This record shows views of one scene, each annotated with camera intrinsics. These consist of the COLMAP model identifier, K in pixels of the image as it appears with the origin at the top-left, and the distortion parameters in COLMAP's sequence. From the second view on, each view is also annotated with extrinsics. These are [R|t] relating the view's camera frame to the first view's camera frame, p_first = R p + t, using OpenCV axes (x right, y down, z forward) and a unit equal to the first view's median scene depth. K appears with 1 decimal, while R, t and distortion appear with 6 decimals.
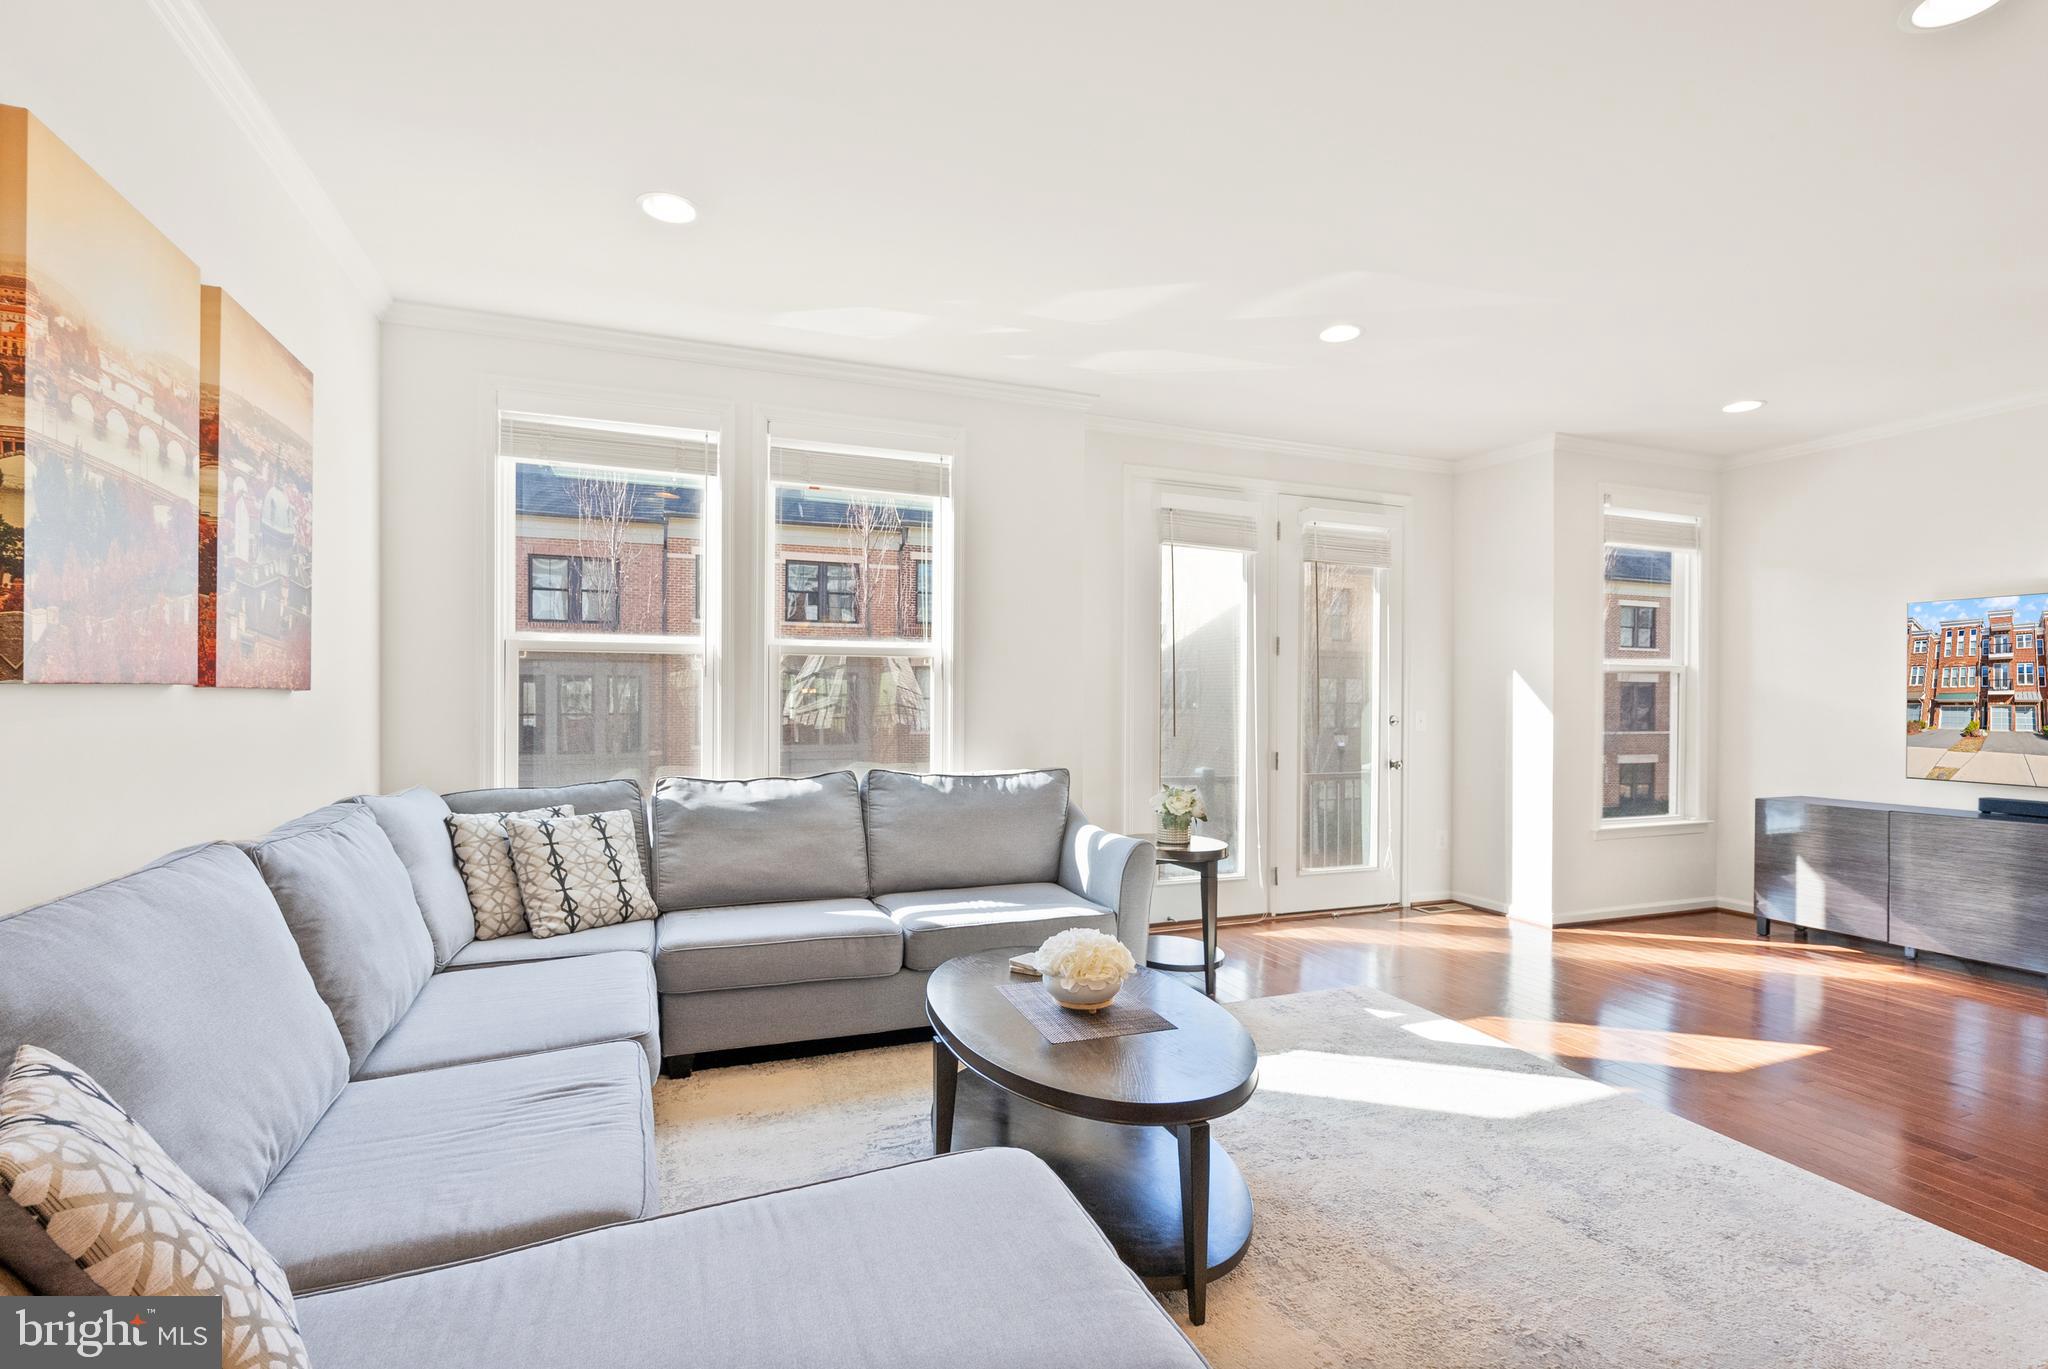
lens RADIAL K [[960.4, 0, 1016.8], [0, 960.4, 700.1], [0, 0, 1]] dist [0.008665, 0.001830]
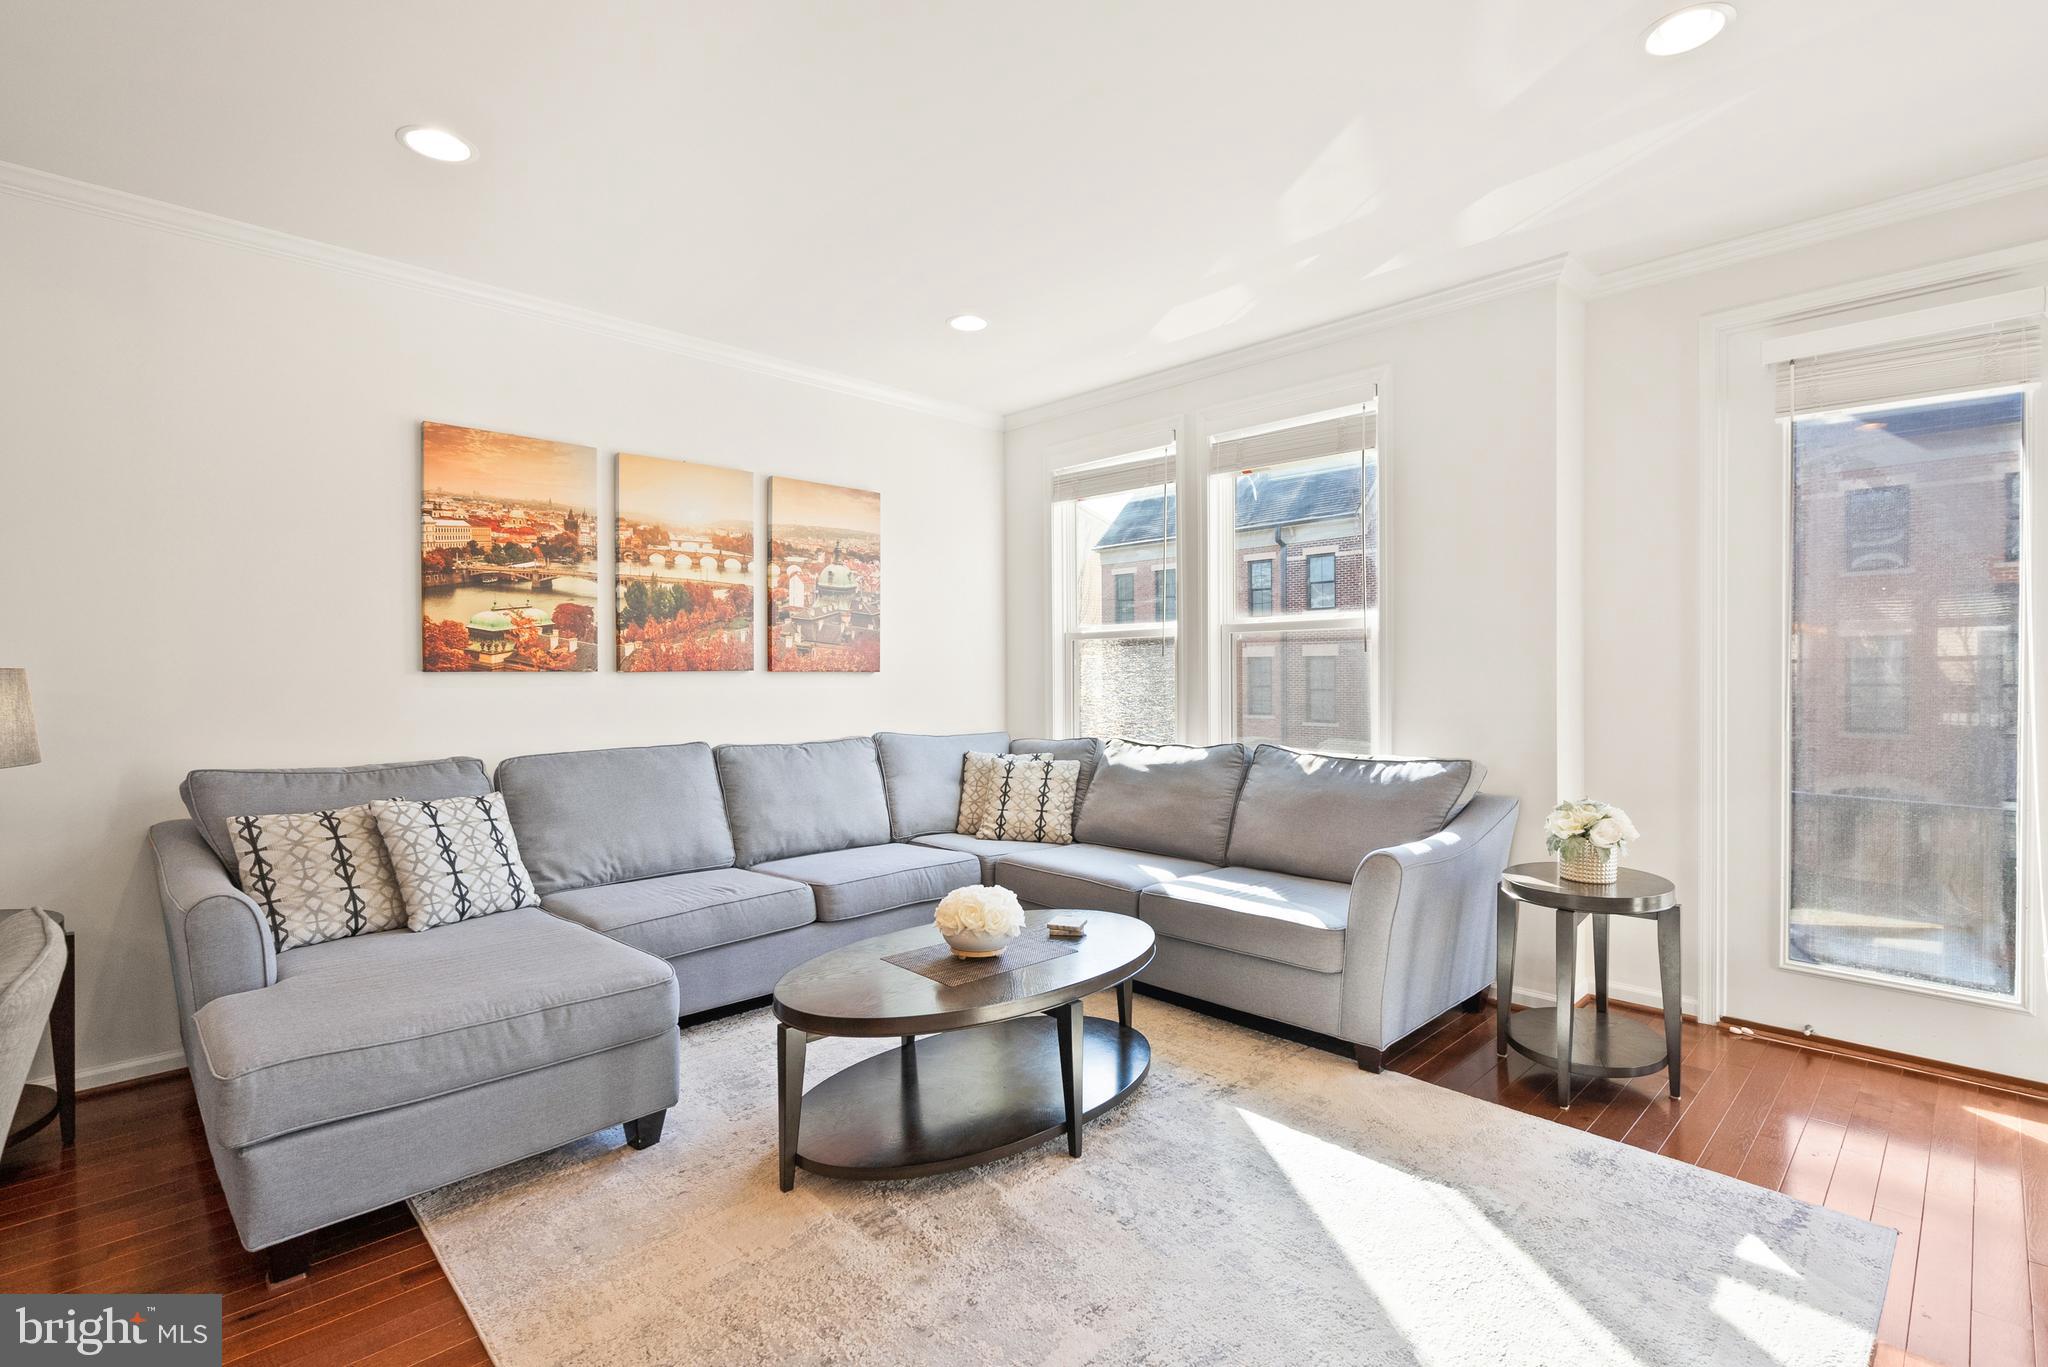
lens RADIAL K [[960.4, 0, 1022.0], [0, 960.4, 676.0], [0, 0, 1]] dist [0.008665, 0.001830]
pose [[0.377357, -0.005090, -0.926054, 0.823060], [0.004563, 0.999983, -0.003637, 0.004219], [0.926057, -0.002853, 0.377373, 0.471457]]
